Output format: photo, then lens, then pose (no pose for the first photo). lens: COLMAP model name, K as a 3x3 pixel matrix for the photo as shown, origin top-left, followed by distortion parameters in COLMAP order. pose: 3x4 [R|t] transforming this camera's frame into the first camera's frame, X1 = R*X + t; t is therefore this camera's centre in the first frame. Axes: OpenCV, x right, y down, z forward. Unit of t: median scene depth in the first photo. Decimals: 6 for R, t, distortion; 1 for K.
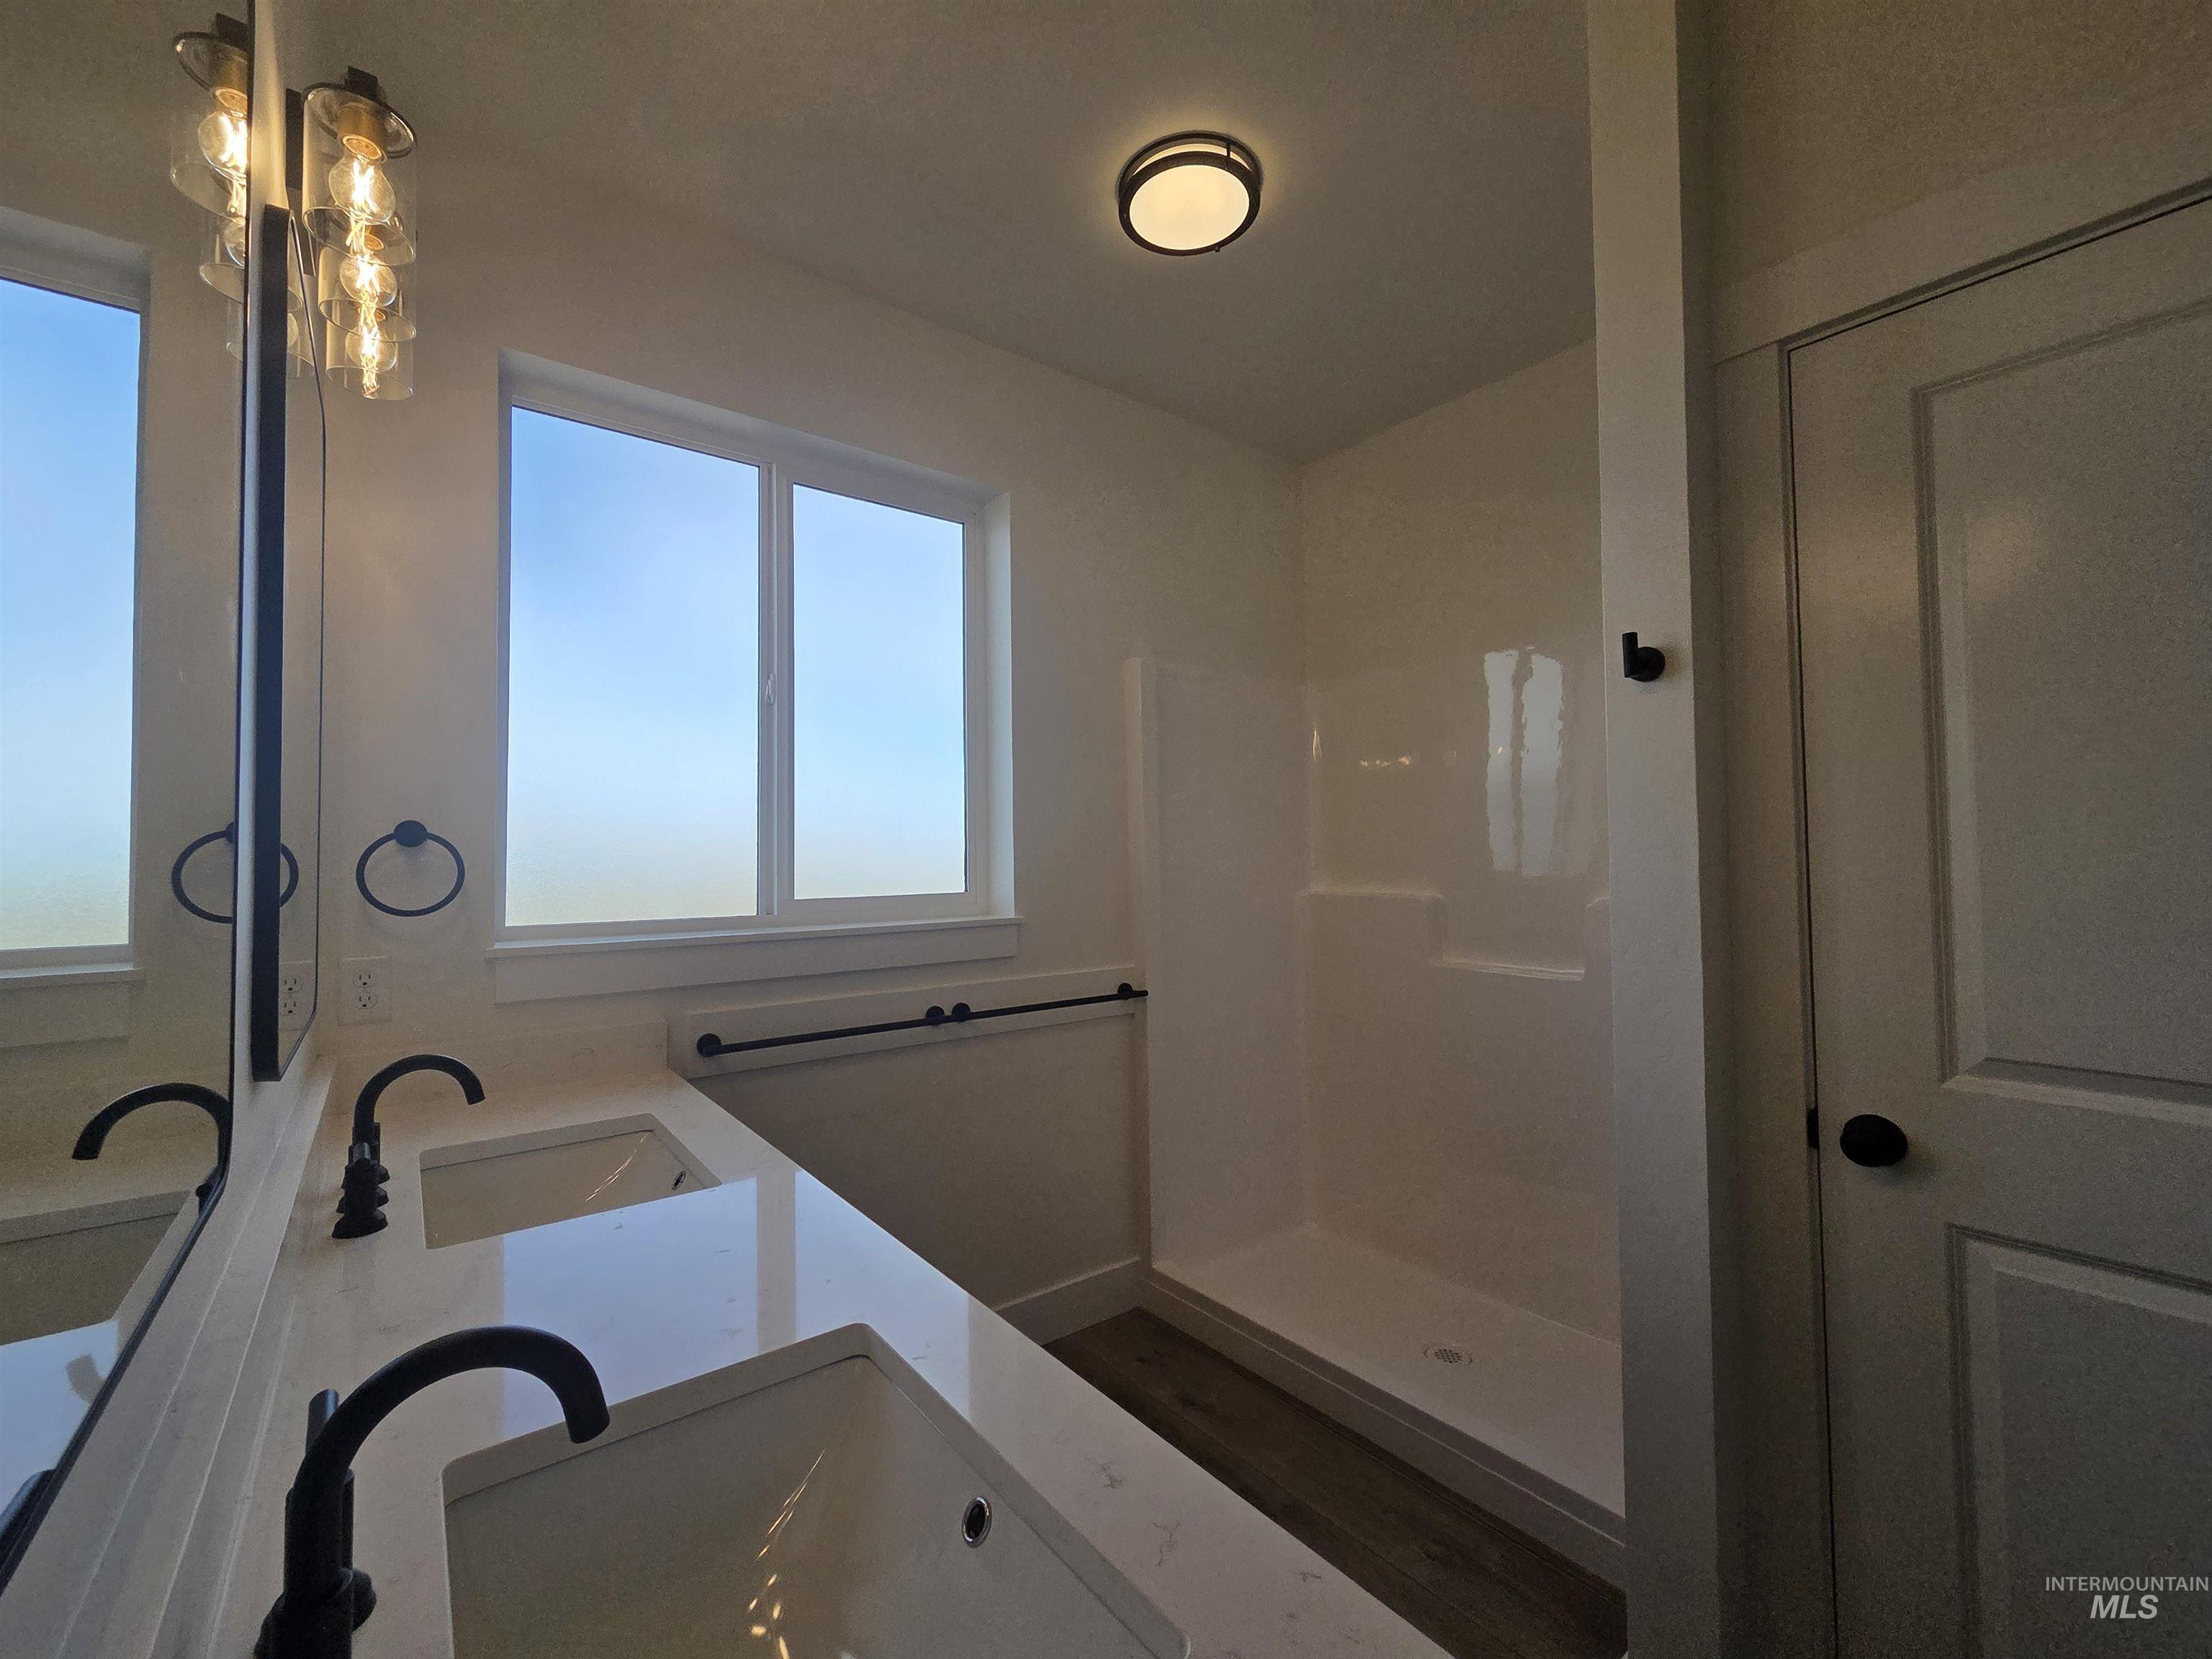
lens RADIAL K [[906.6, 0, 1094.5], [0, 906.6, 827.1], [0, 0, 1]] dist [0.001406, -0.002180]
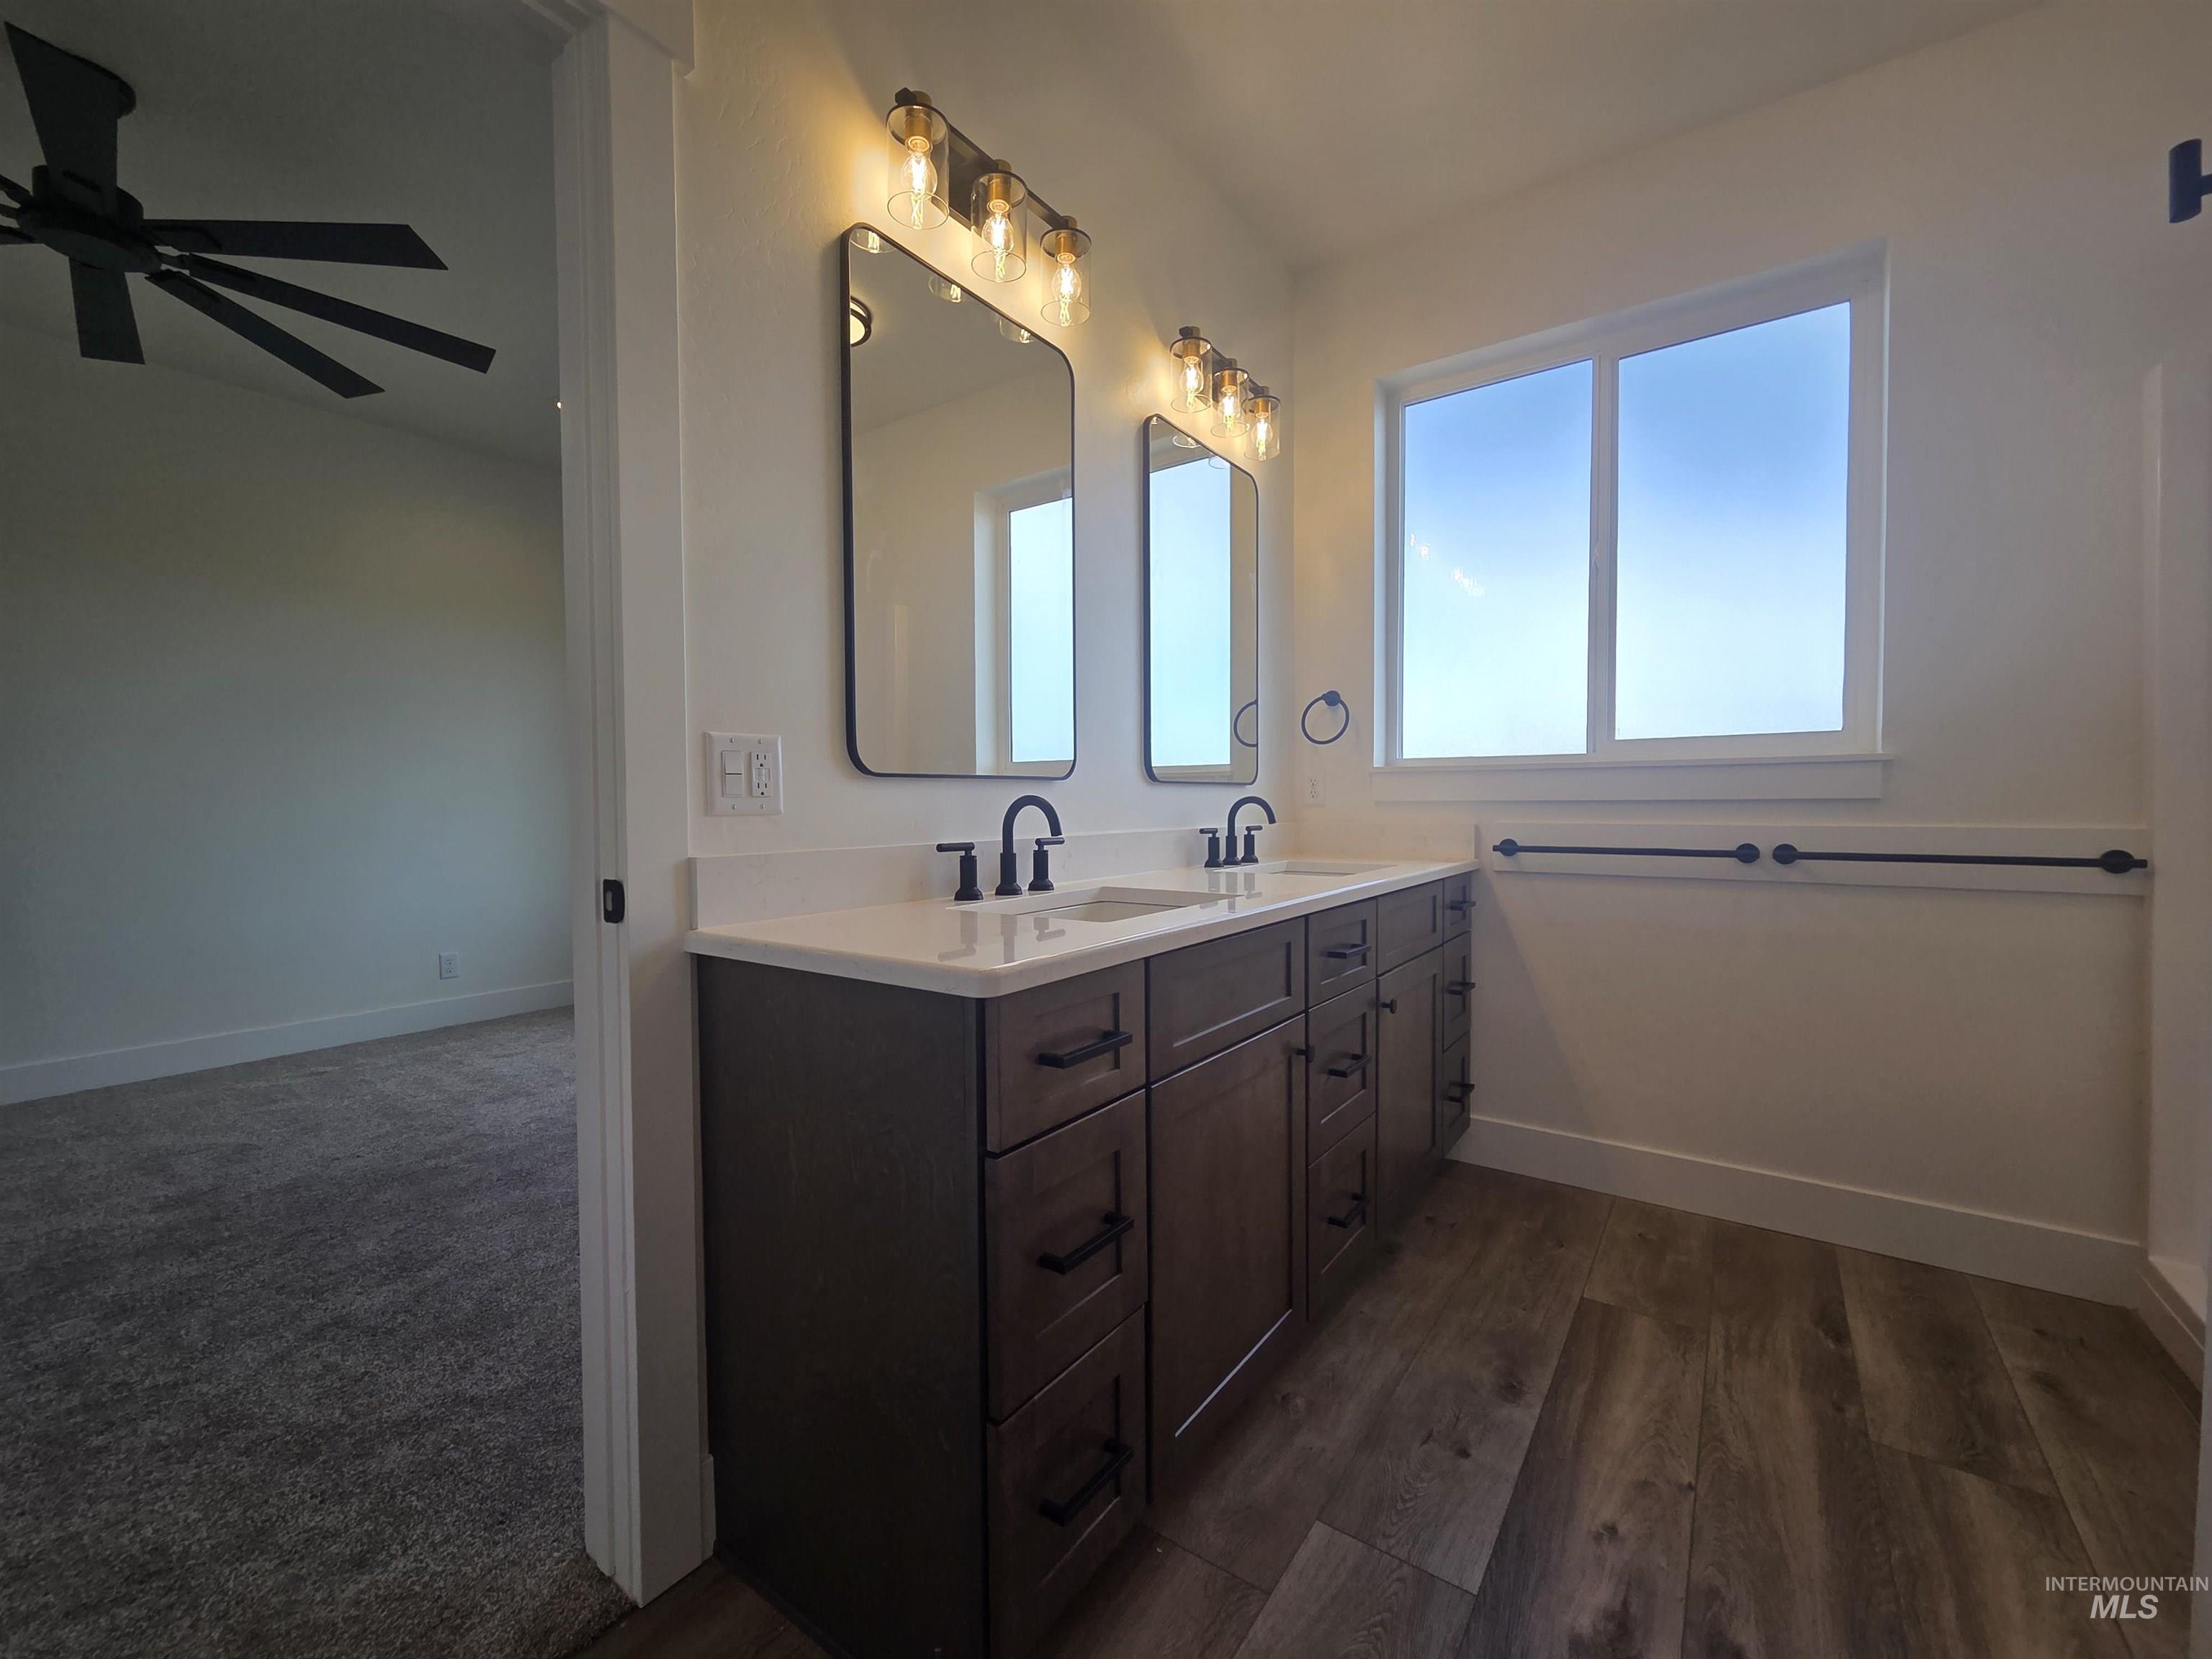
lens RADIAL K [[906.6, 0, 1094.5], [0, 906.6, 827.1], [0, 0, 1]] dist [0.001406, -0.002180]
pose [[0.287048, 0.036797, -0.957209, 0.557883], [0.030892, 0.998387, 0.047644, 0.114152], [0.957418, -0.043246, 0.285448, 0.055146]]
